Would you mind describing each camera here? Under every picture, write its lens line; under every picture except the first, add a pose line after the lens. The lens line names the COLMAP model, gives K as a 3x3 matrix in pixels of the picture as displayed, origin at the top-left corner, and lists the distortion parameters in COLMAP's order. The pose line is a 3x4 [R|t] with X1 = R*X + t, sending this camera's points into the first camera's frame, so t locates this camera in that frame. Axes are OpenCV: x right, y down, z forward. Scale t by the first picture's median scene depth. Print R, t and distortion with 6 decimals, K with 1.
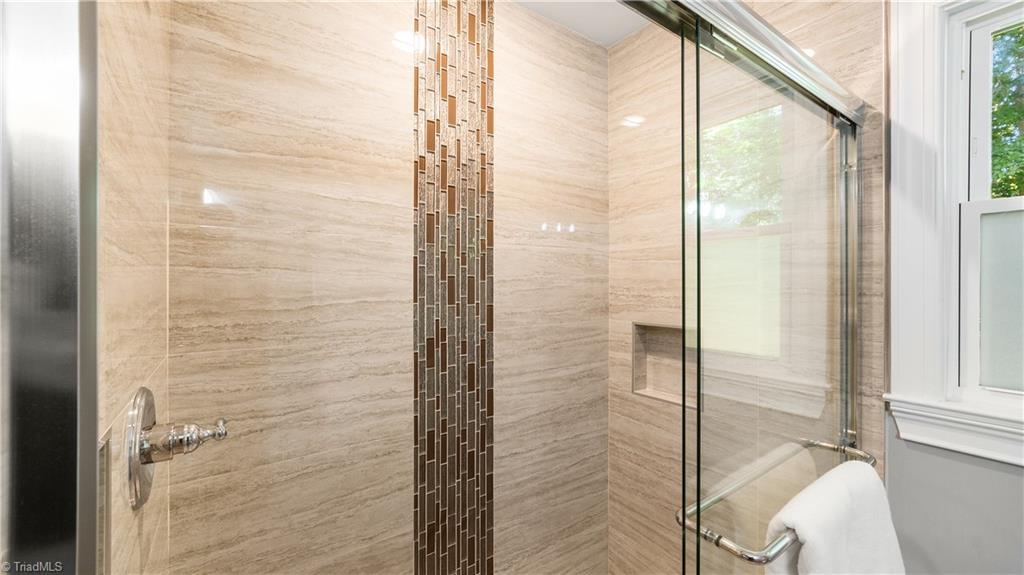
lens RADIAL K [[408.4, 0, 514.6], [0, 408.4, 287.1], [0, 0, 1]] dist [-0.010132, 0.002844]
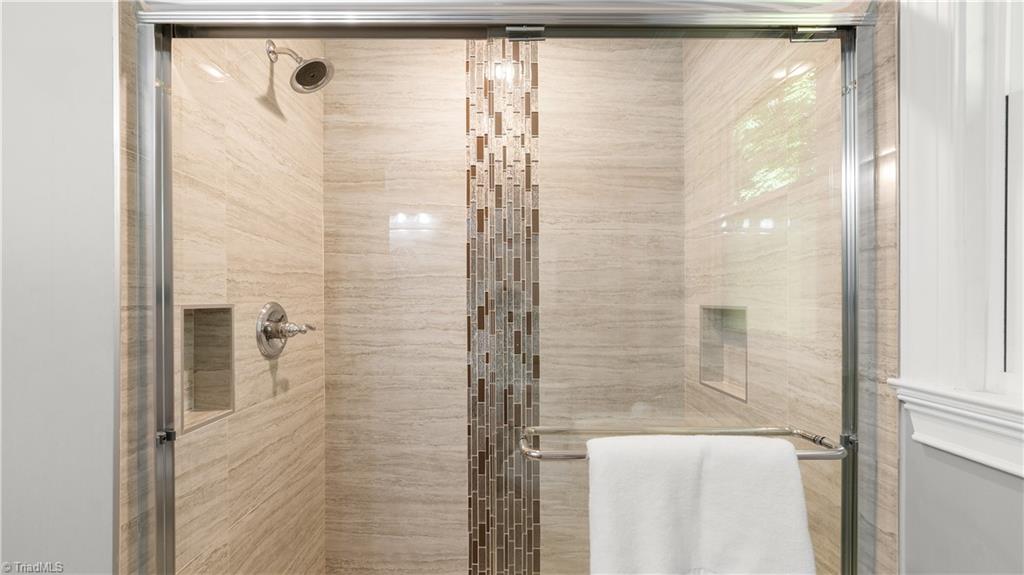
lens RADIAL K [[408.4, 0, 490.6], [0, 408.4, 306.1], [0, 0, 1]] dist [-0.010132, 0.002844]
pose [[0.811523, 0.023707, -0.583839, 0.581403], [-0.014662, 0.999688, 0.020214, 0.099445], [0.584137, -0.007844, 0.811617, -0.027003]]
